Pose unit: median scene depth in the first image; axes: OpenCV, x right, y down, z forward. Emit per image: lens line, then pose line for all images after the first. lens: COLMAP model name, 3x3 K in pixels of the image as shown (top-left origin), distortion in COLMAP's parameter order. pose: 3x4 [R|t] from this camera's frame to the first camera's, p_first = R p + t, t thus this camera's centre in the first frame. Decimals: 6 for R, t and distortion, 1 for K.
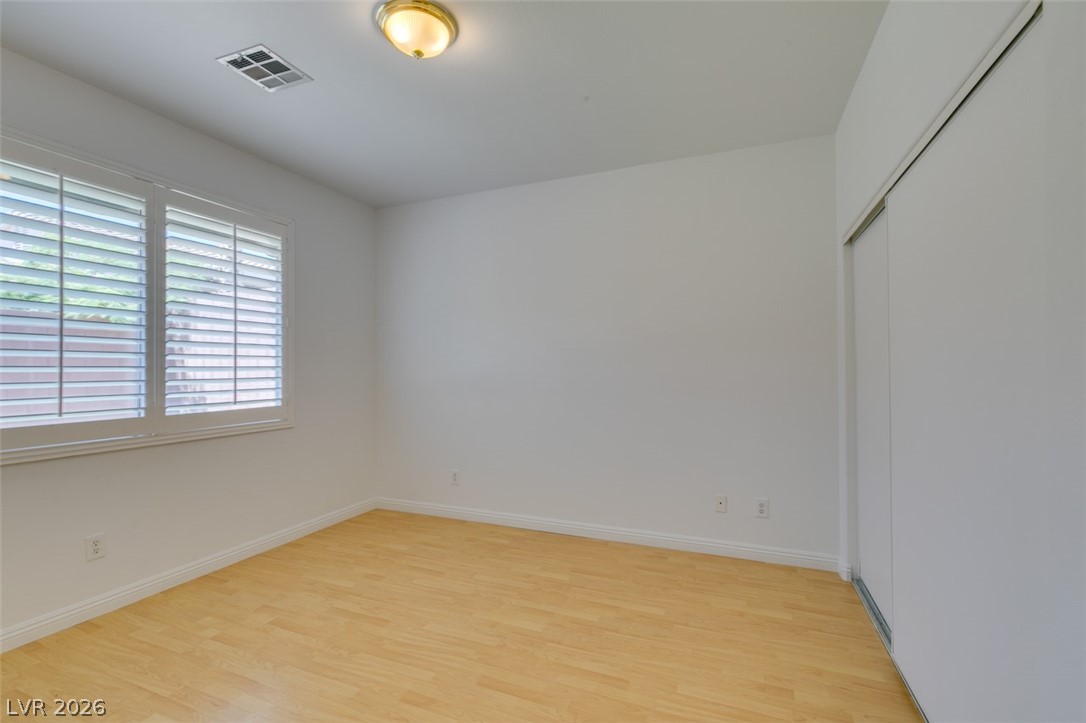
lens RADIAL K [[491.6, 0, 545.9], [0, 491.6, 362.5], [0, 0, 1]] dist [0.009470, -0.000851]
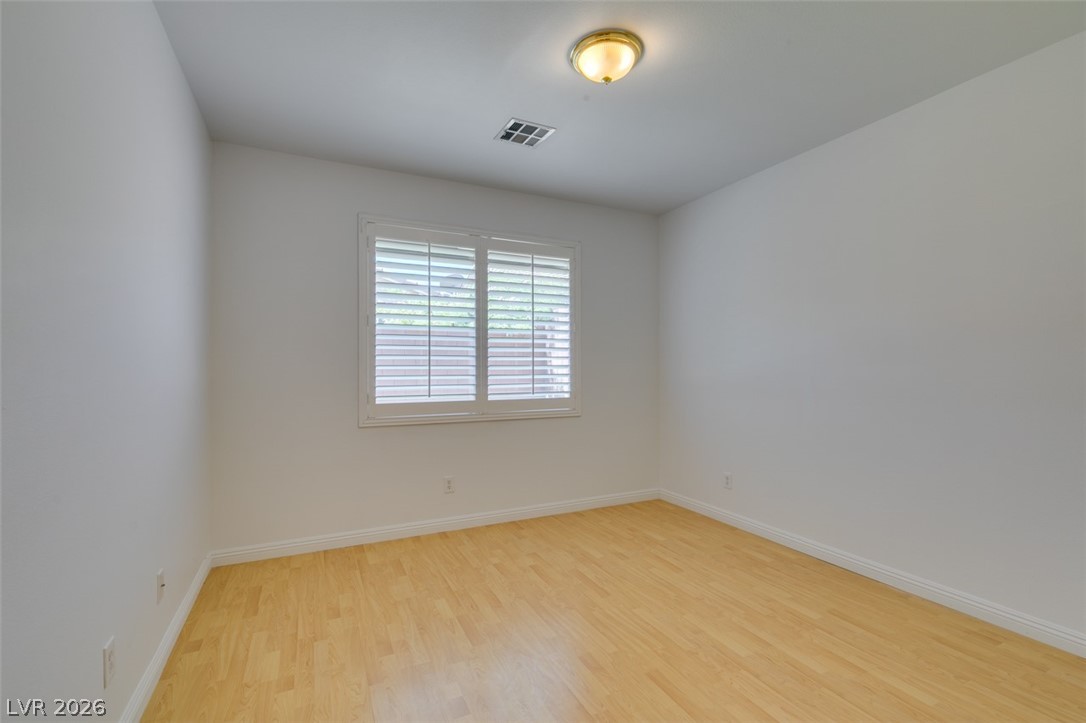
lens RADIAL K [[491.6, 0, 540.0], [0, 491.6, 362.9], [0, 0, 1]] dist [0.009470, -0.000851]
pose [[0.743978, -0.003368, -0.668196, 0.269787], [0.005866, 0.999982, 0.001491, 0.000183], [0.668179, -0.005029, 0.743984, 0.062630]]
